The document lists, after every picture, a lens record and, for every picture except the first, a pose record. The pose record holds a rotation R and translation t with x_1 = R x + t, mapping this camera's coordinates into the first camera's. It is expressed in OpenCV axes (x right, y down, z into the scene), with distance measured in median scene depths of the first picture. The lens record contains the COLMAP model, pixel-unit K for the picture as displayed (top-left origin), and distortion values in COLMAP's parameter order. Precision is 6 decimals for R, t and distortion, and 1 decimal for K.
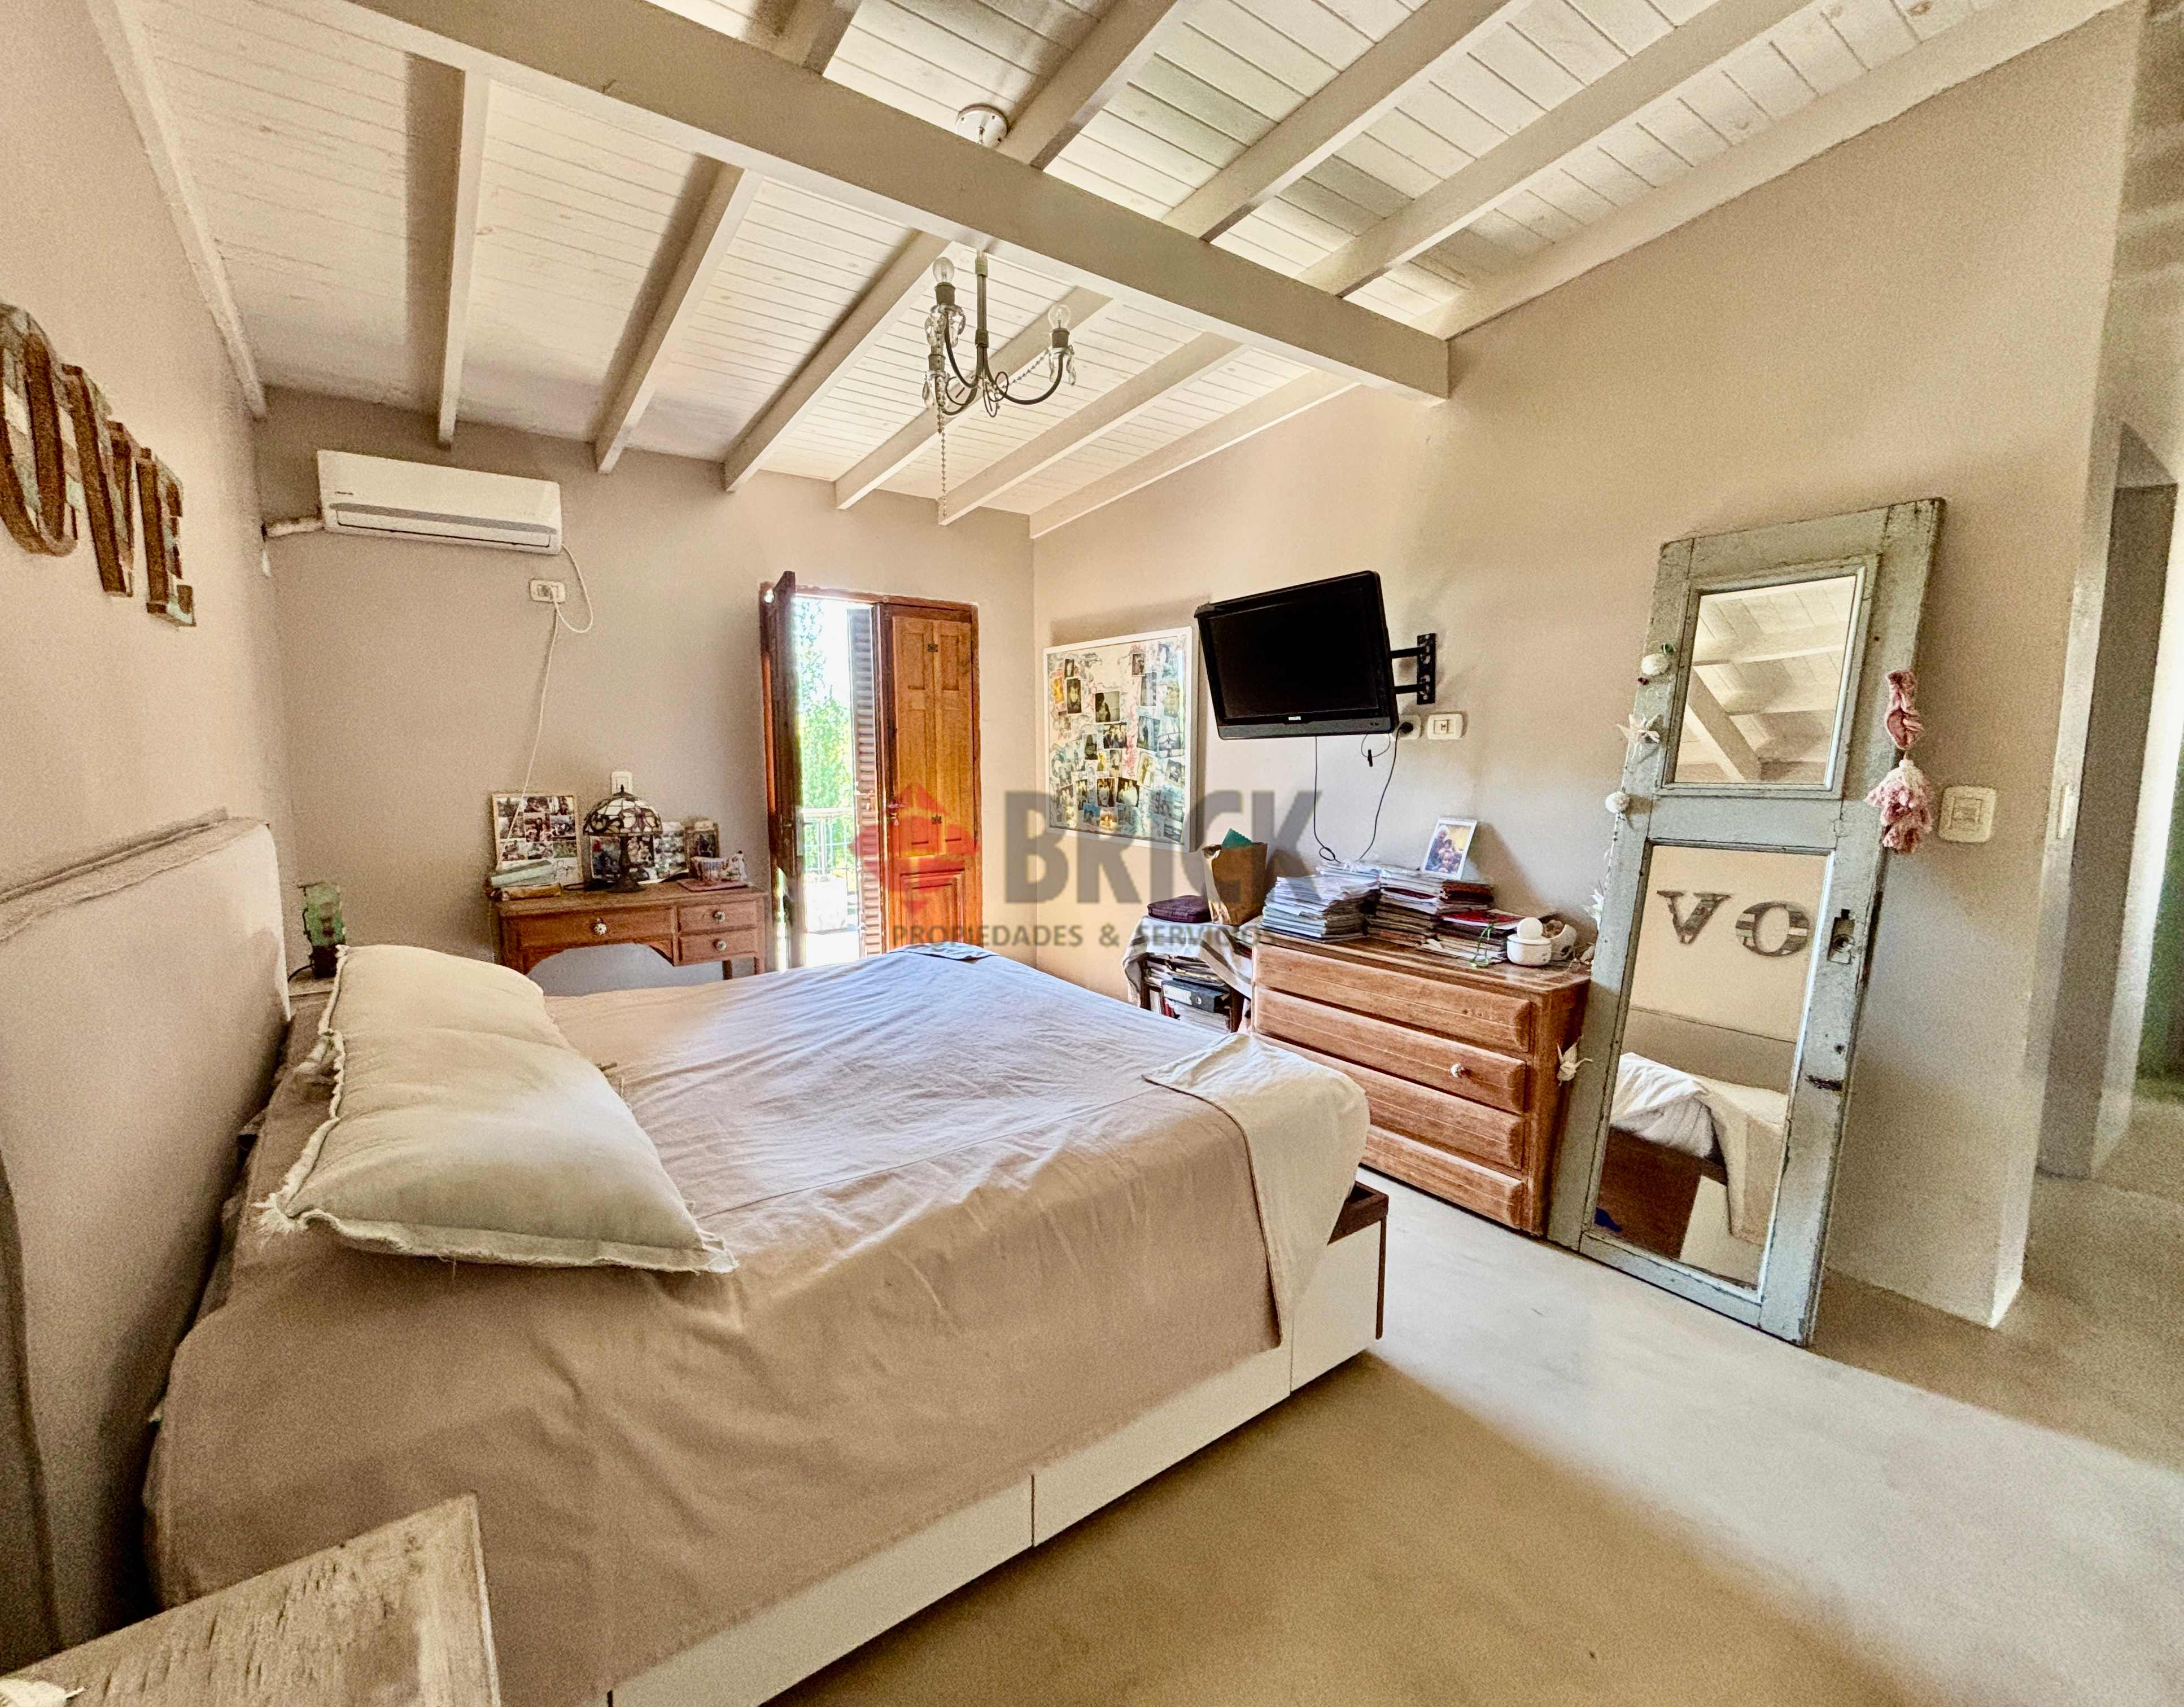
lens RADIAL K [[848.3, 0, 1089.9], [0, 848.3, 858.4], [0, 0, 1]] dist [0.002301, 0.000134]
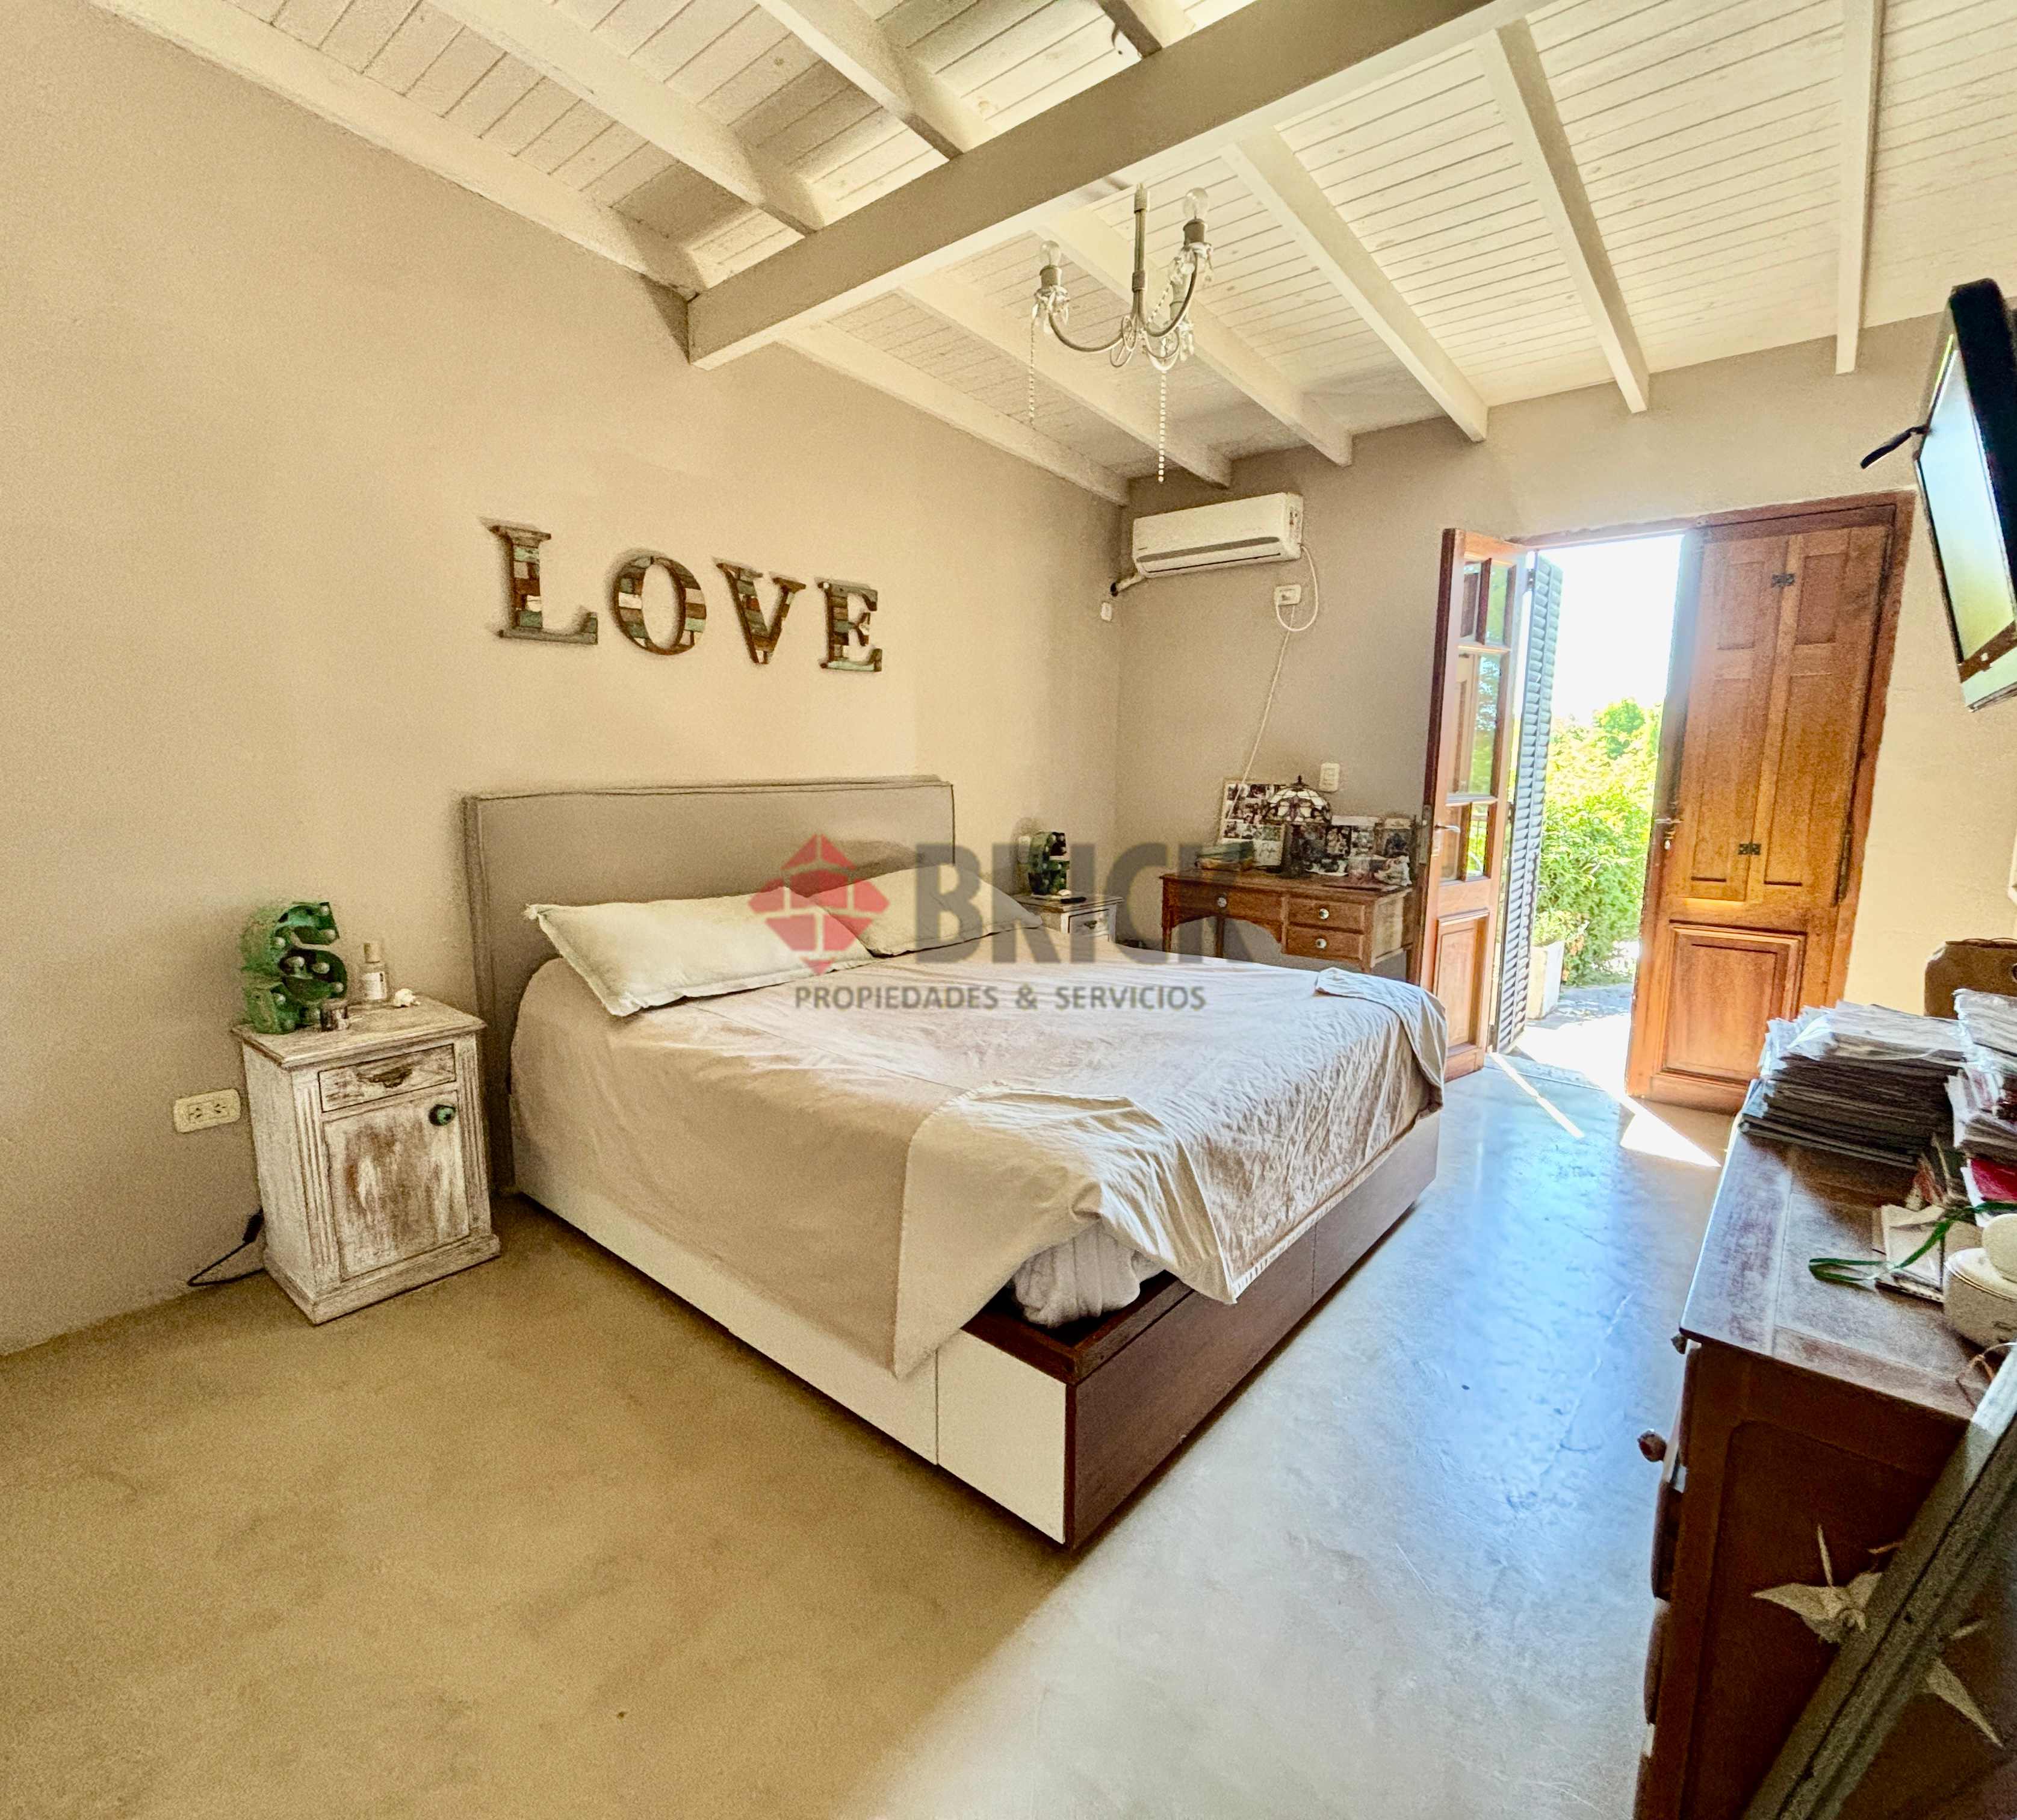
lens RADIAL K [[975.3, 0, 1007.4], [0, 975.3, 906.0], [0, 0, 1]] dist [-0.006103, -0.000747]
pose [[0.278481, 0.152827, -0.948205, 0.511669], [-0.122398, 0.984856, 0.122787, -0.032321], [0.952611, 0.081865, 0.292969, 0.332155]]
